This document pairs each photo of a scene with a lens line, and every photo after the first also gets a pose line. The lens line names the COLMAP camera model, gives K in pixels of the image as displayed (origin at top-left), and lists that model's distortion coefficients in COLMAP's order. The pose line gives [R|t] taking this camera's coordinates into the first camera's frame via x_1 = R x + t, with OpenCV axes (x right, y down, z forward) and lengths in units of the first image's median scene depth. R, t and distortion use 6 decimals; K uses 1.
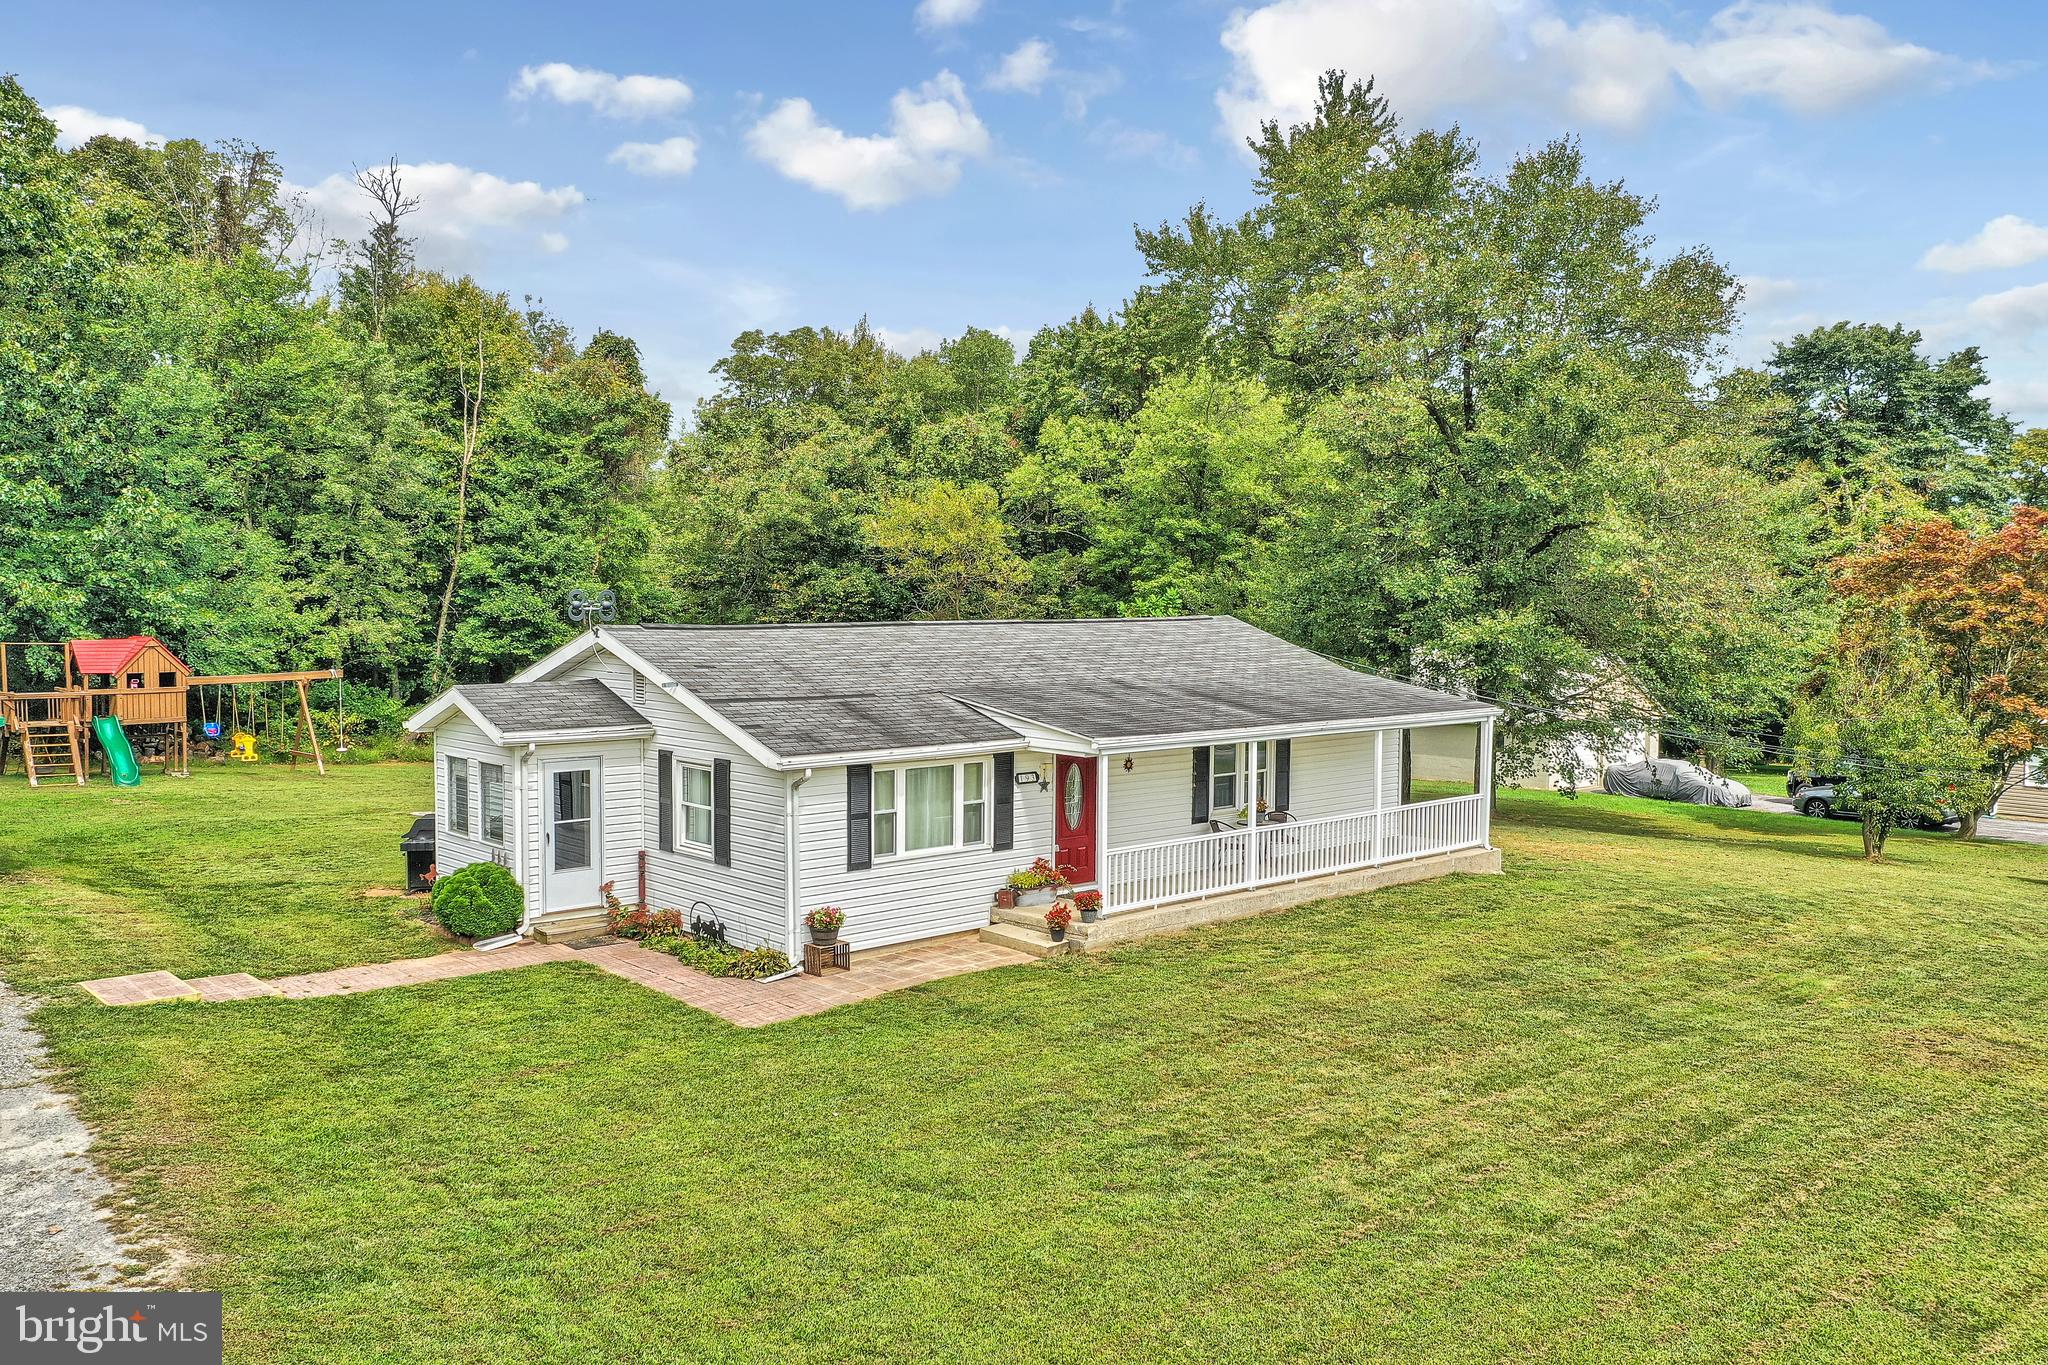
lens RADIAL K [[1611.5, 0, 1021.2], [0, 1611.5, 677.1], [0, 0, 1]] dist [-0.001883, -0.000950]
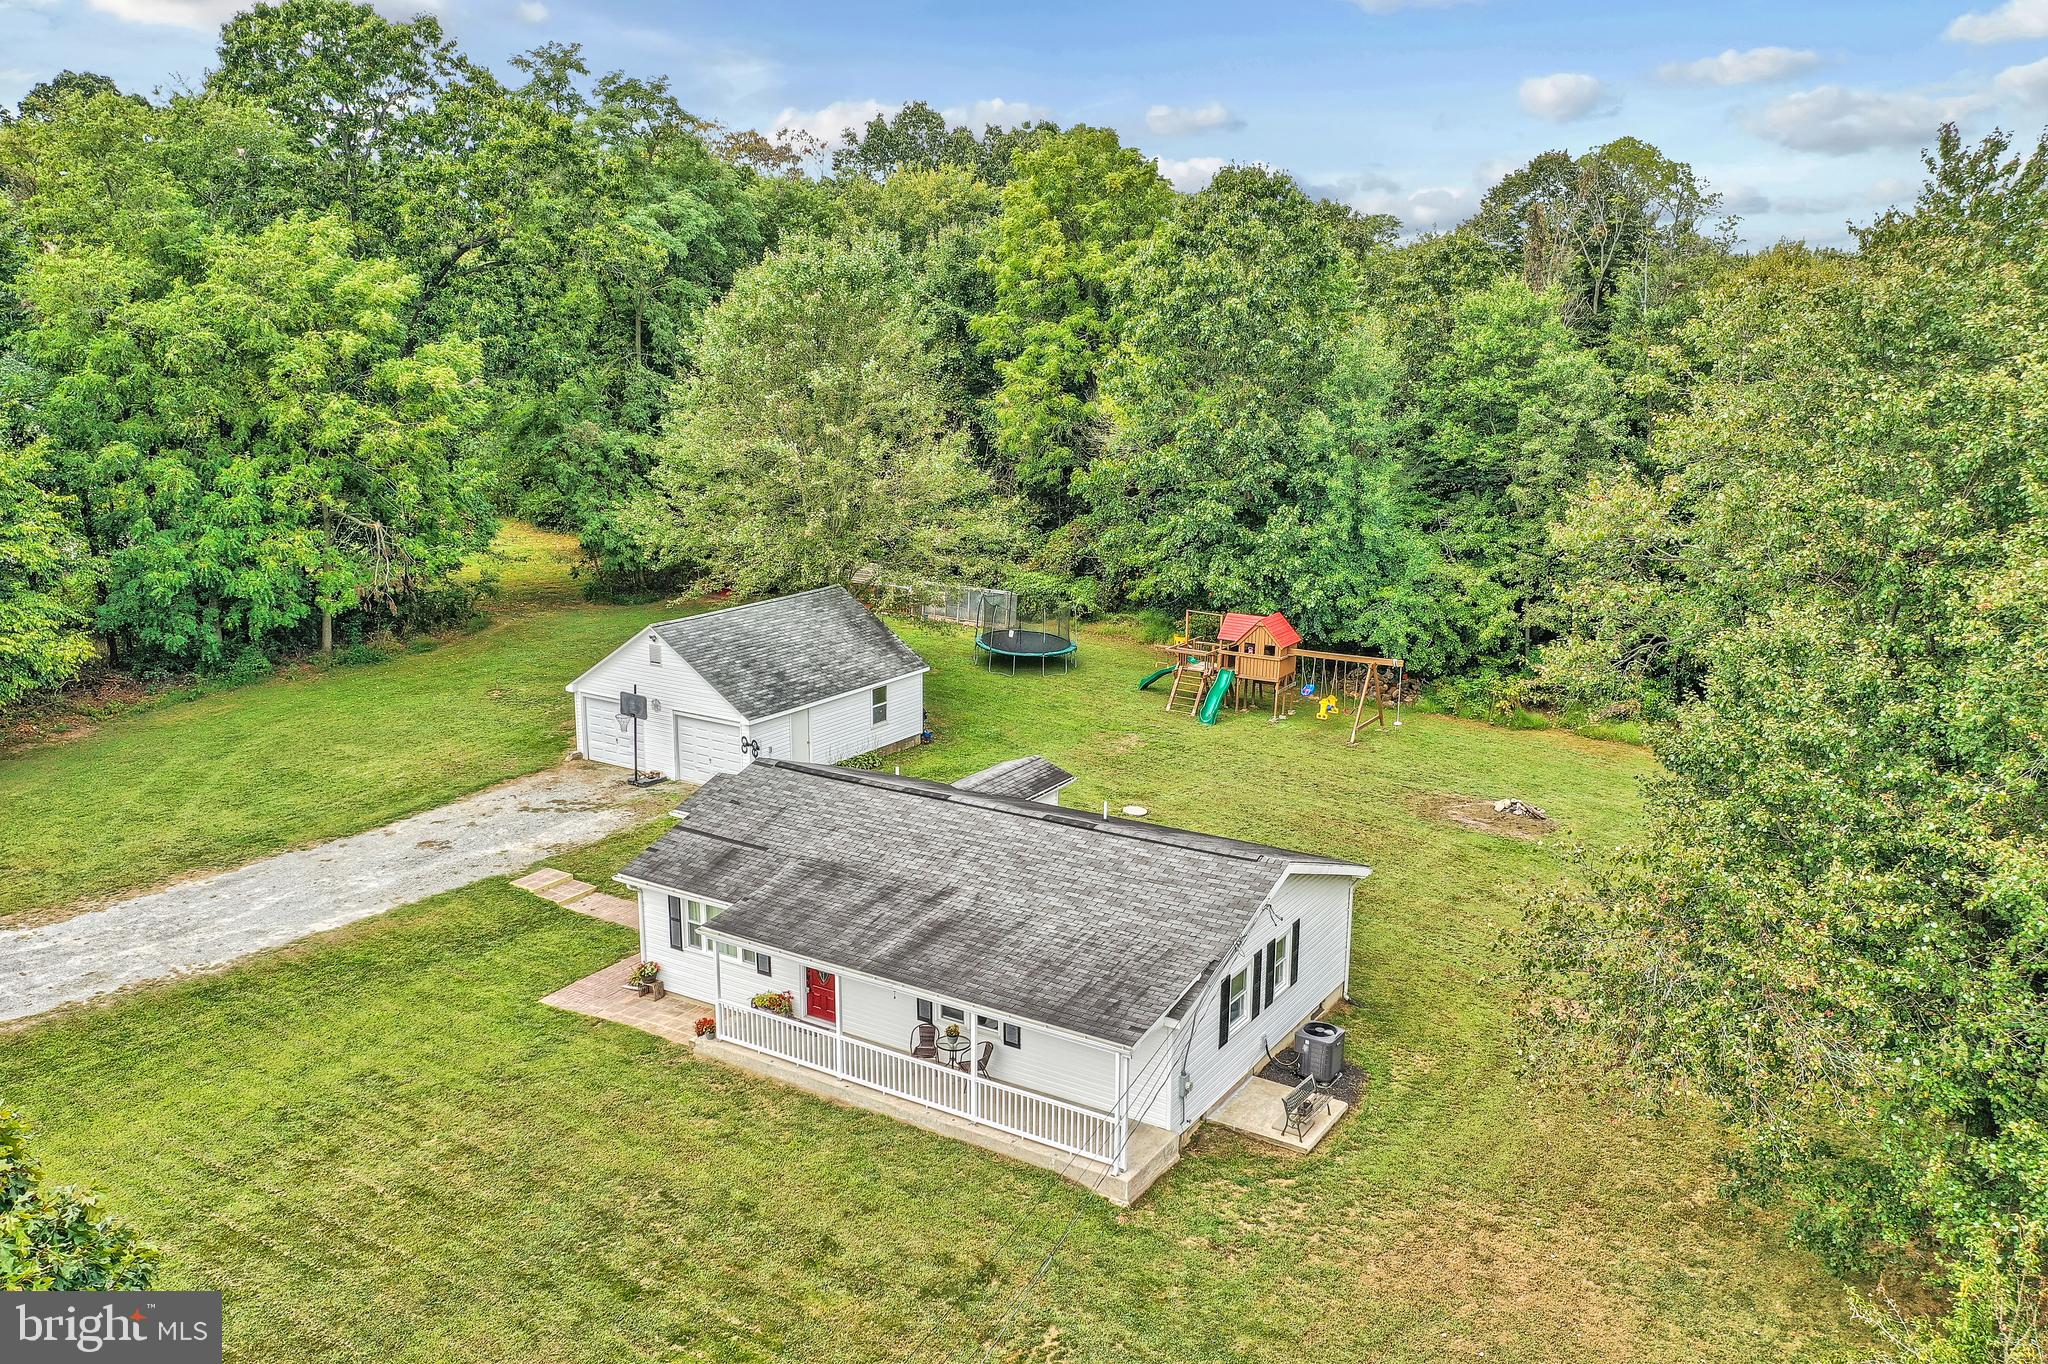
lens RADIAL K [[1611.5, 0, 1024.3], [0, 1611.5, 674.4], [0, 0, 1]] dist [-0.001883, -0.000950]
pose [[0.271814, 0.212769, -0.938534, 0.984755], [-0.060282, 0.977102, 0.204054, -0.342142], [0.960460, 0.001112, 0.278416, 0.569216]]
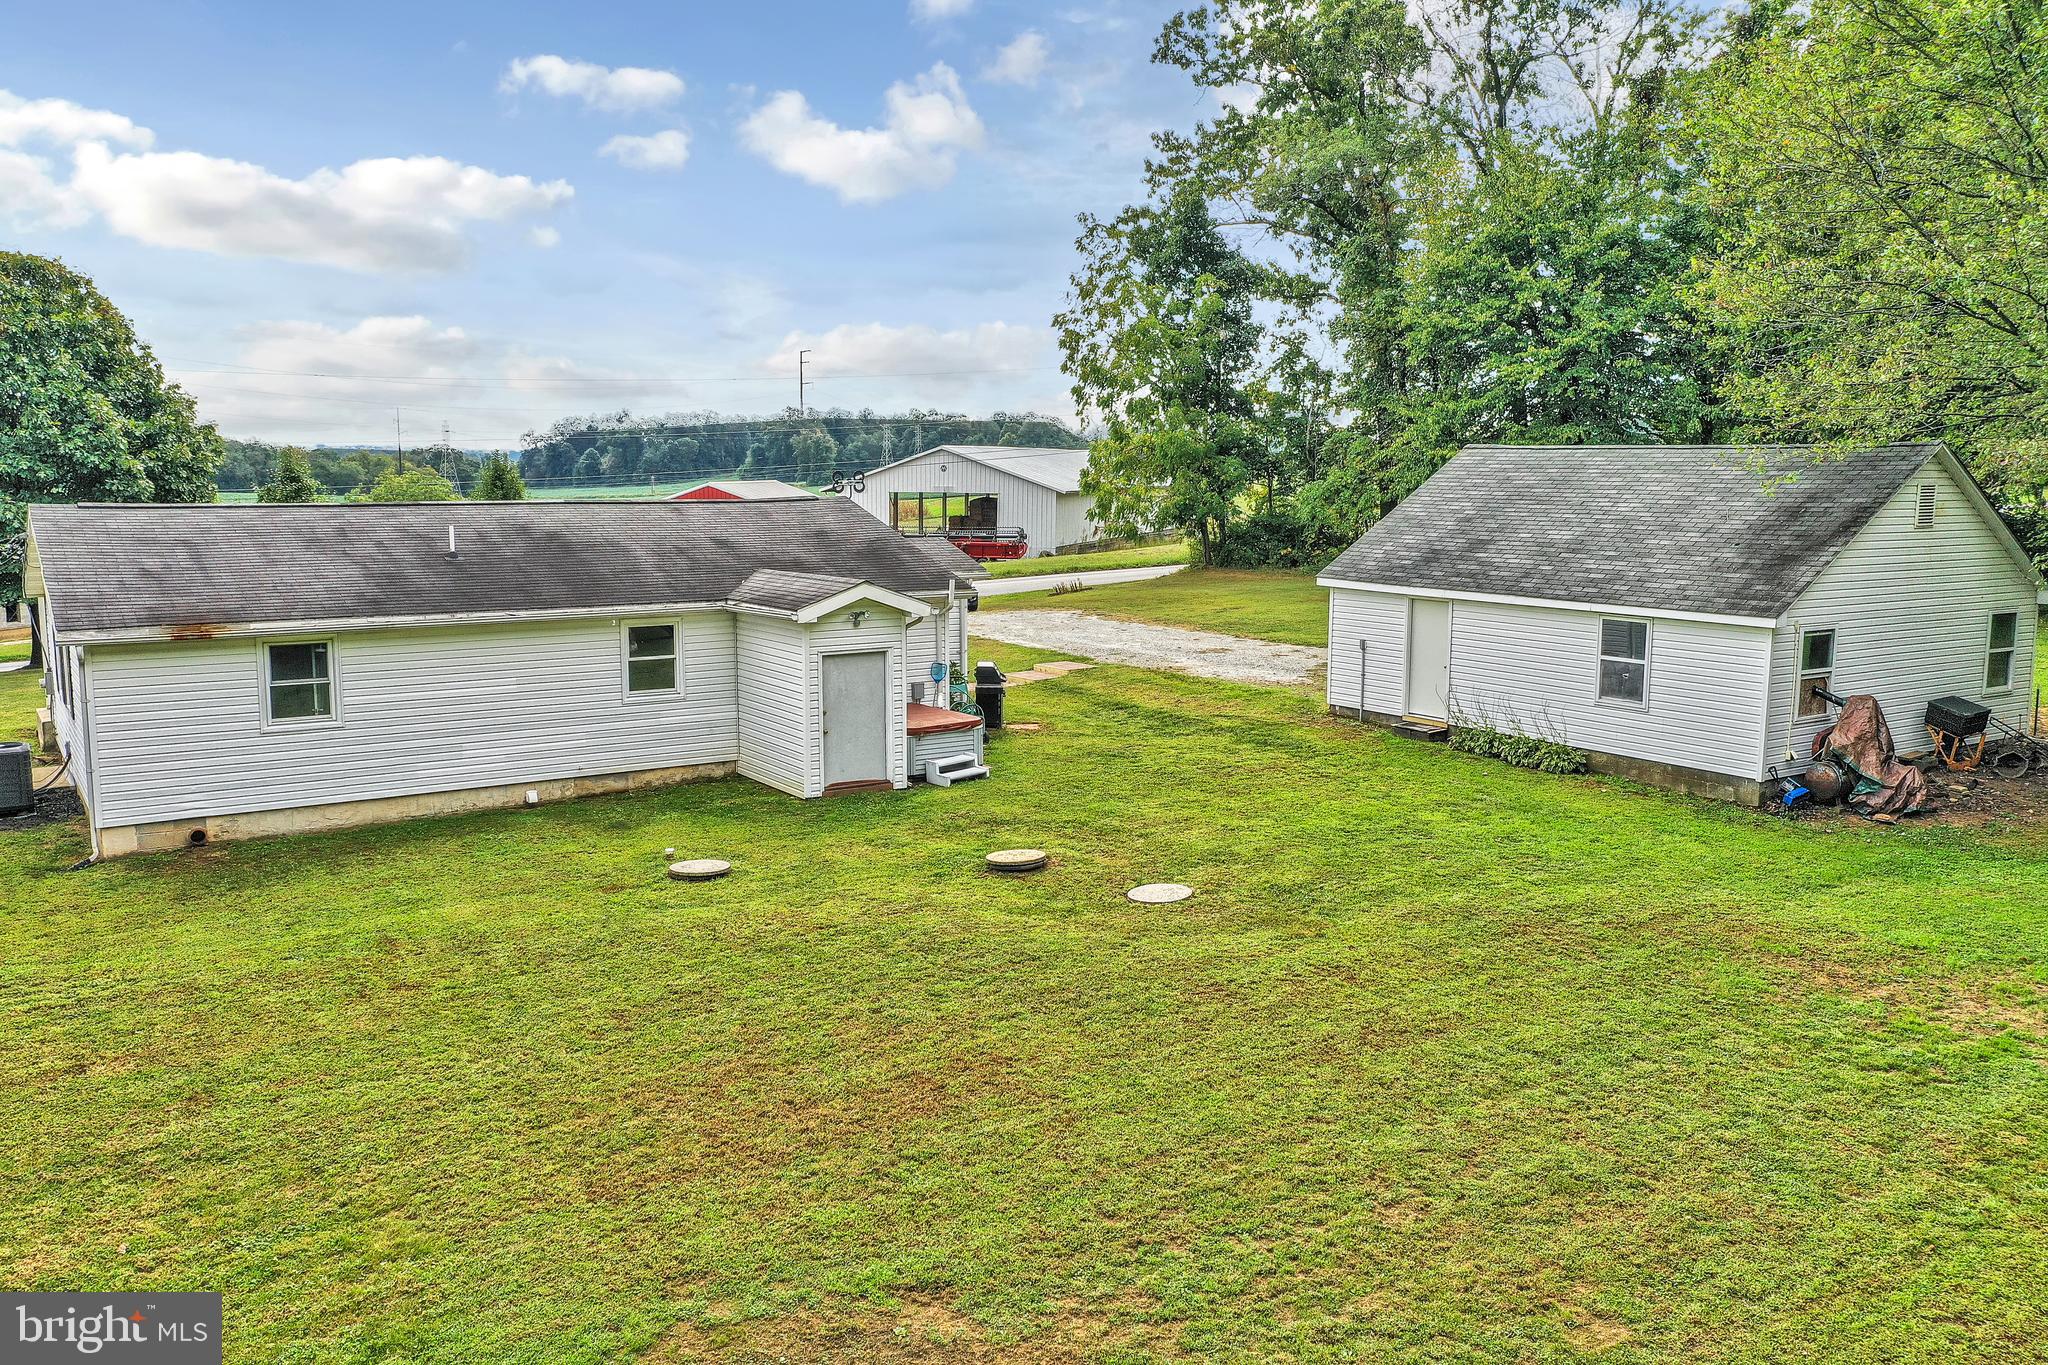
lens RADIAL K [[1611.5, 0, 1029.7], [0, 1611.5, 684.6], [0, 0, 1]] dist [-0.001883, -0.000950]
pose [[-0.990435, -0.023381, 0.135987, -0.435703], [0.003433, 0.981059, 0.193681, -0.101471], [-0.137940, 0.192295, -0.971594, 1.679021]]
